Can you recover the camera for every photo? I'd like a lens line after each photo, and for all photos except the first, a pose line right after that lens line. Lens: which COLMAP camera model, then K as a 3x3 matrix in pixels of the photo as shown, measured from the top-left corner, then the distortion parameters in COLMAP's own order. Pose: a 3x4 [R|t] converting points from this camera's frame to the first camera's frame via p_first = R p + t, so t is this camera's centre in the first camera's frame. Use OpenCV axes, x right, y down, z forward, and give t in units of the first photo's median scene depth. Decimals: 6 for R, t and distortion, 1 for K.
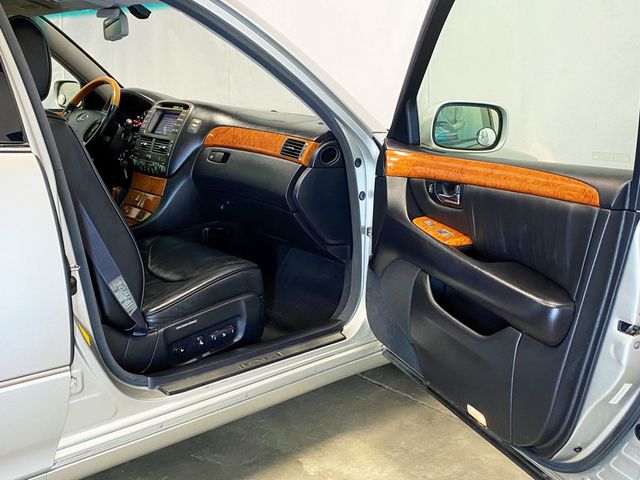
lens RADIAL K [[655.6, 0, 320.0], [0, 655.6, 240.0], [0, 0, 1]] dist [0.219807, -0.740847]
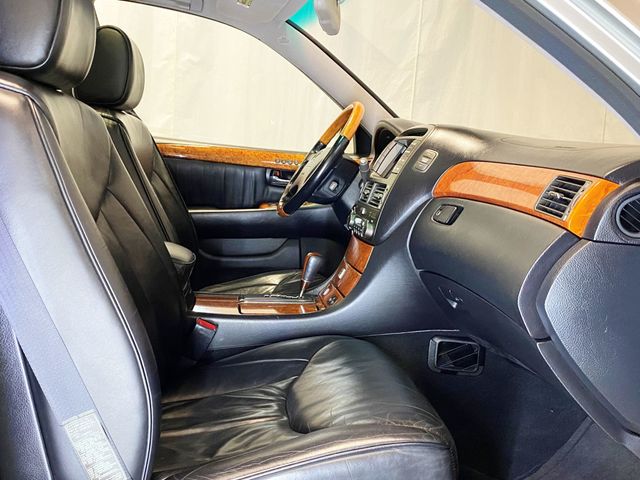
lens RADIAL K [[655.6, 0, 320.0], [0, 655.6, 240.0], [0, 0, 1]] dist [0.219807, -0.740847]
pose [[0.814509, 0.084461, -0.573970, 0.075261], [-0.156851, 0.984561, -0.077703, -0.042561], [0.558545, 0.153318, 0.815182, 0.470550]]
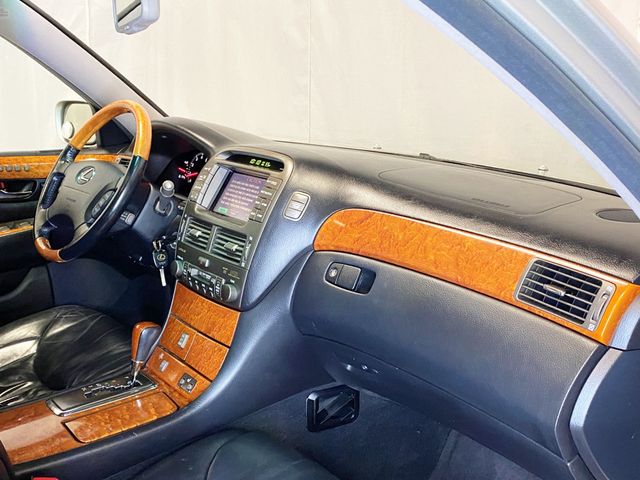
lens RADIAL K [[655.6, 0, 320.0], [0, 655.6, 240.0], [0, 0, 1]] dist [0.219807, -0.740847]
pose [[0.997089, 0.000844, -0.076242, -0.132170], [-0.000060, 0.999947, 0.010276, -0.149132], [0.076247, -0.010241, 0.997036, 0.508057]]
